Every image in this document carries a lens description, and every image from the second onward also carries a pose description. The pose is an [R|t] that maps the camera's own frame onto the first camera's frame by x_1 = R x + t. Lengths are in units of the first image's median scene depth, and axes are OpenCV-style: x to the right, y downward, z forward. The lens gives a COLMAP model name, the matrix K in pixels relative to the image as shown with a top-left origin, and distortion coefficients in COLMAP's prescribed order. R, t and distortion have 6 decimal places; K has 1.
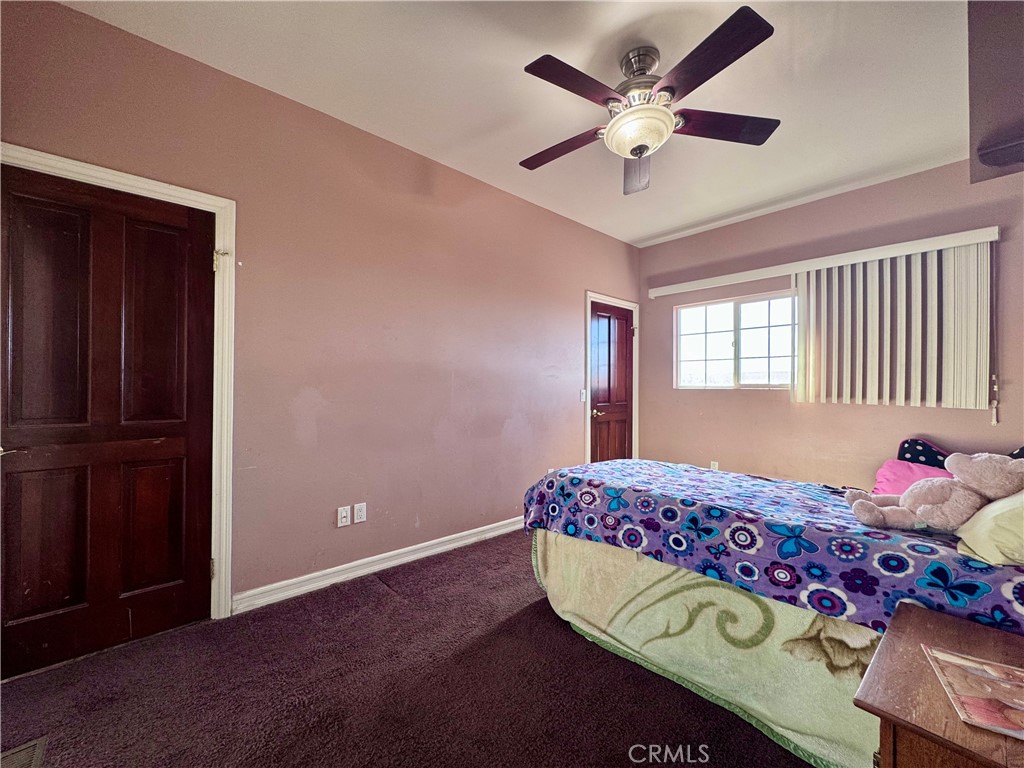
lens RADIAL K [[408.4, 0, 512.8], [0, 408.4, 384.9], [0, 0, 1]] dist [-0.003490, 0.000432]
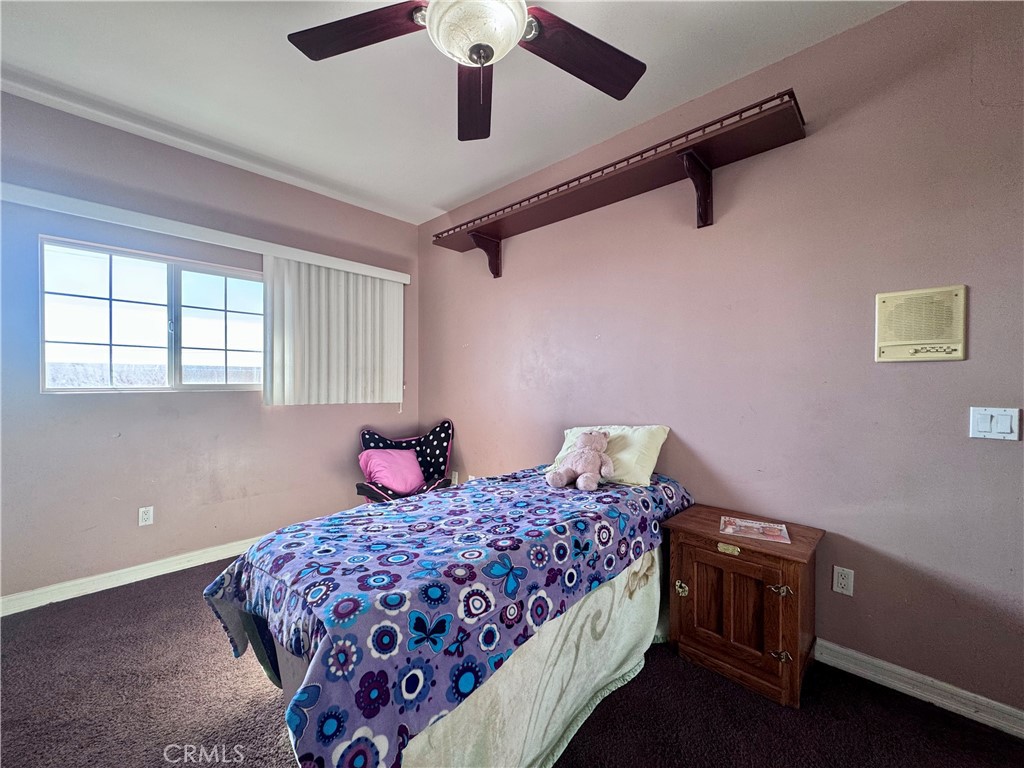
lens RADIAL K [[408.4, 0, 512.8], [0, 408.4, 384.9], [0, 0, 1]] dist [-0.003490, 0.000432]
pose [[-0.087422, -0.014124, 0.996071, -0.413334], [-0.009507, 0.999866, 0.013343, -0.036667], [-0.996126, -0.008303, -0.087544, 1.091276]]
